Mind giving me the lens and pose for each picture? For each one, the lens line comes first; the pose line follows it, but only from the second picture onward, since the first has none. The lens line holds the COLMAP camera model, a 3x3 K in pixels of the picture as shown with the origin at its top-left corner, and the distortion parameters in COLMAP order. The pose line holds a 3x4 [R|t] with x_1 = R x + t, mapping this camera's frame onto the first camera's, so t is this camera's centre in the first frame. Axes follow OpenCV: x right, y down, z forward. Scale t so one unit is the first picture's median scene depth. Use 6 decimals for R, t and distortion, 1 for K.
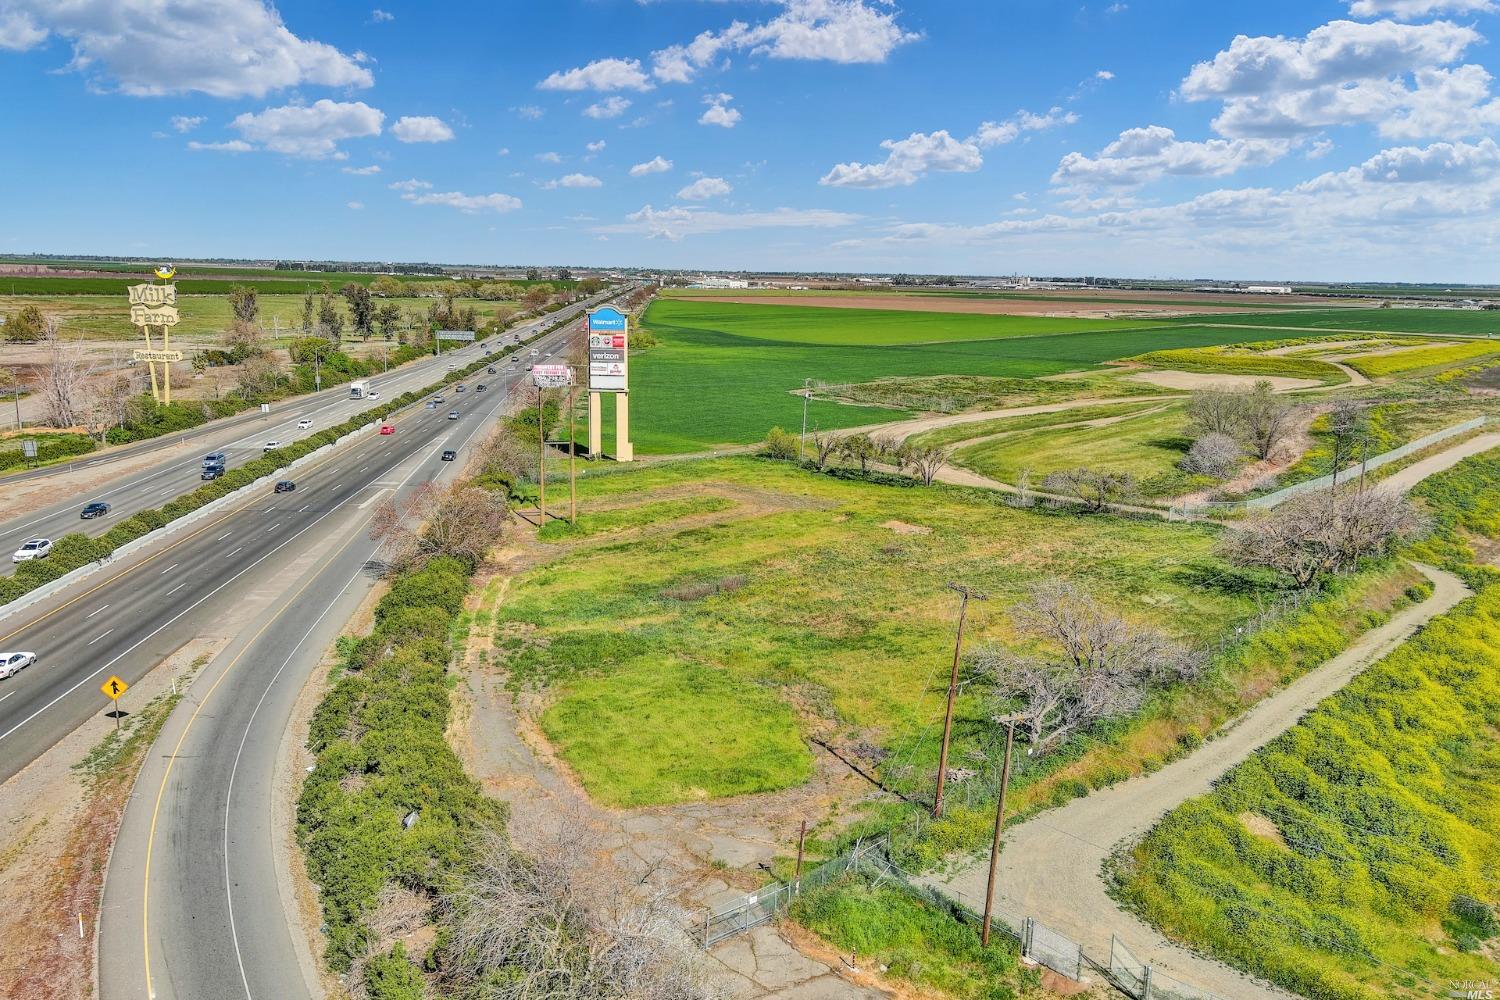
lens RADIAL K [[1157.4, 0, 750.0], [0, 1157.4, 500.0], [0, 0, 1]] dist [0.053155, -0.075965]
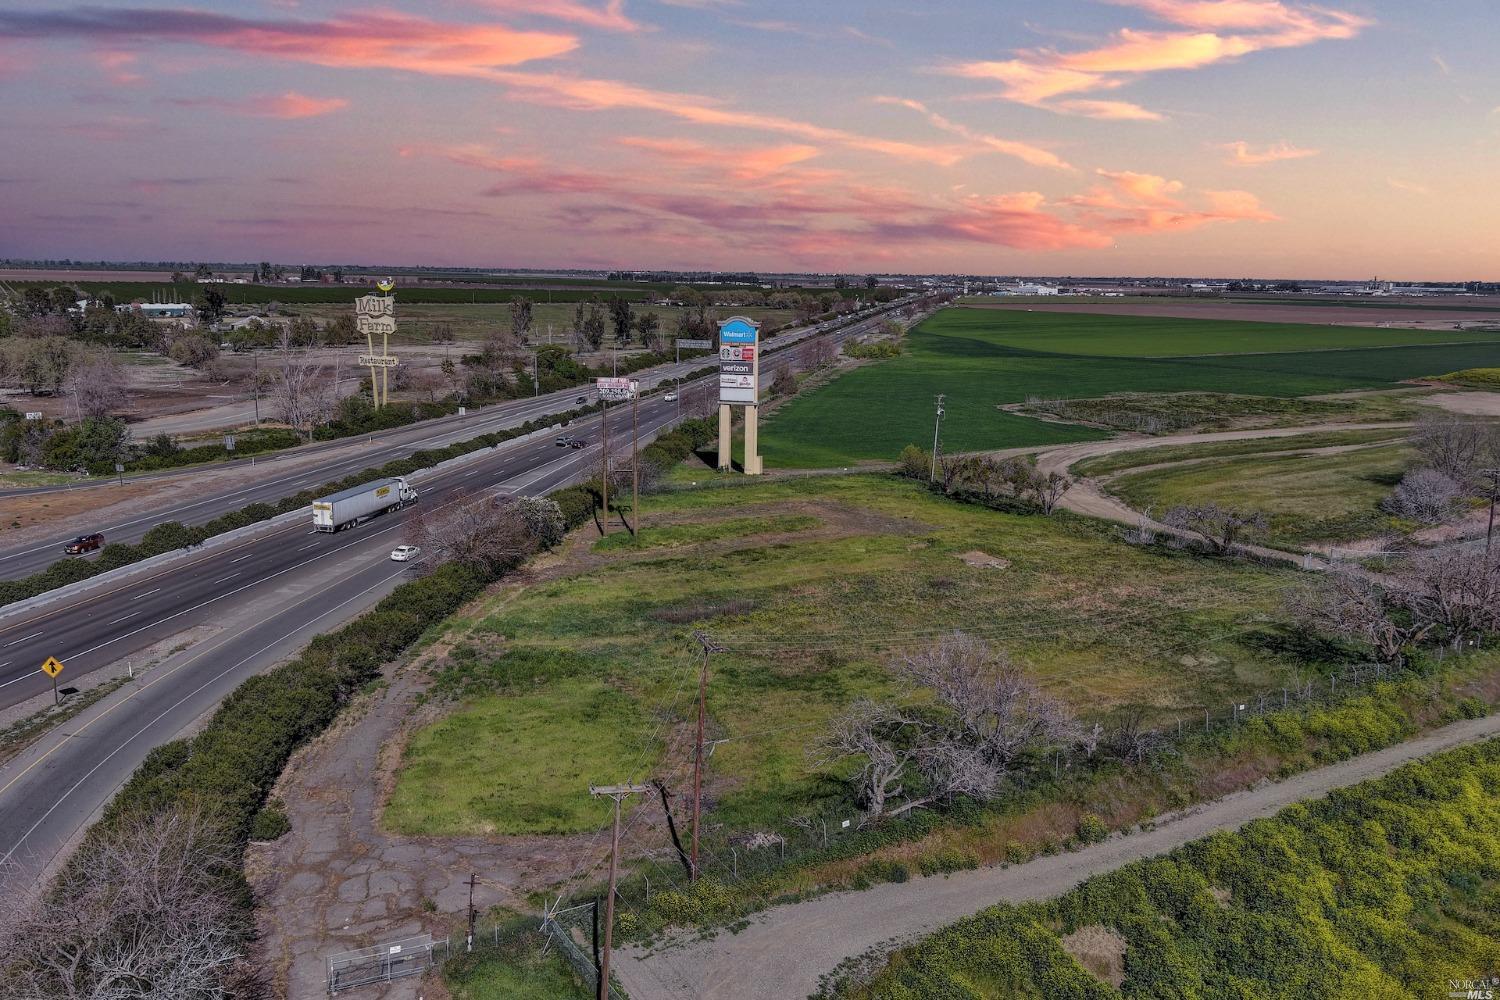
lens RADIAL K [[1157.4, 0, 750.0], [0, 1157.4, 500.0], [0, 0, 1]] dist [0.053155, -0.075965]
pose [[0.963459, 0.046136, -0.263851, 0.135879], [-0.047688, 0.998862, 0.000523, -0.010612], [0.263575, 0.012078, 0.964563, 0.038125]]
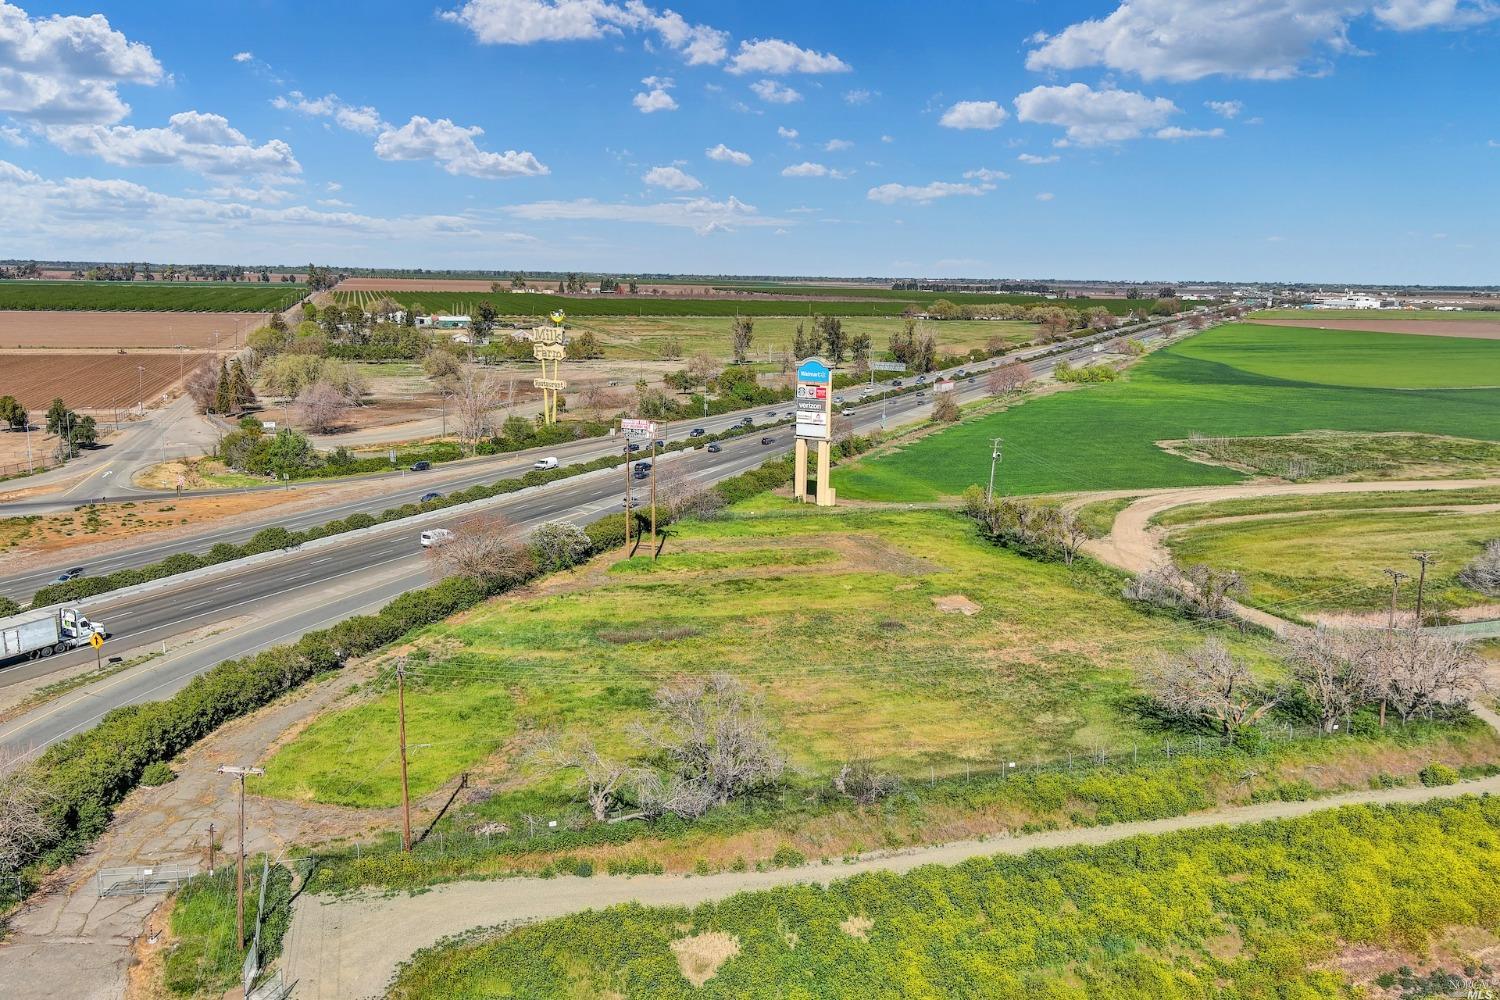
lens RADIAL K [[1157.4, 0, 750.0], [0, 1157.4, 500.0], [0, 0, 1]] dist [0.053155, -0.075965]
pose [[0.865823, 0.090289, -0.492136, 0.312722], [-0.096427, 0.995256, 0.012948, -0.040641], [0.490971, 0.036244, 0.870422, 0.044369]]
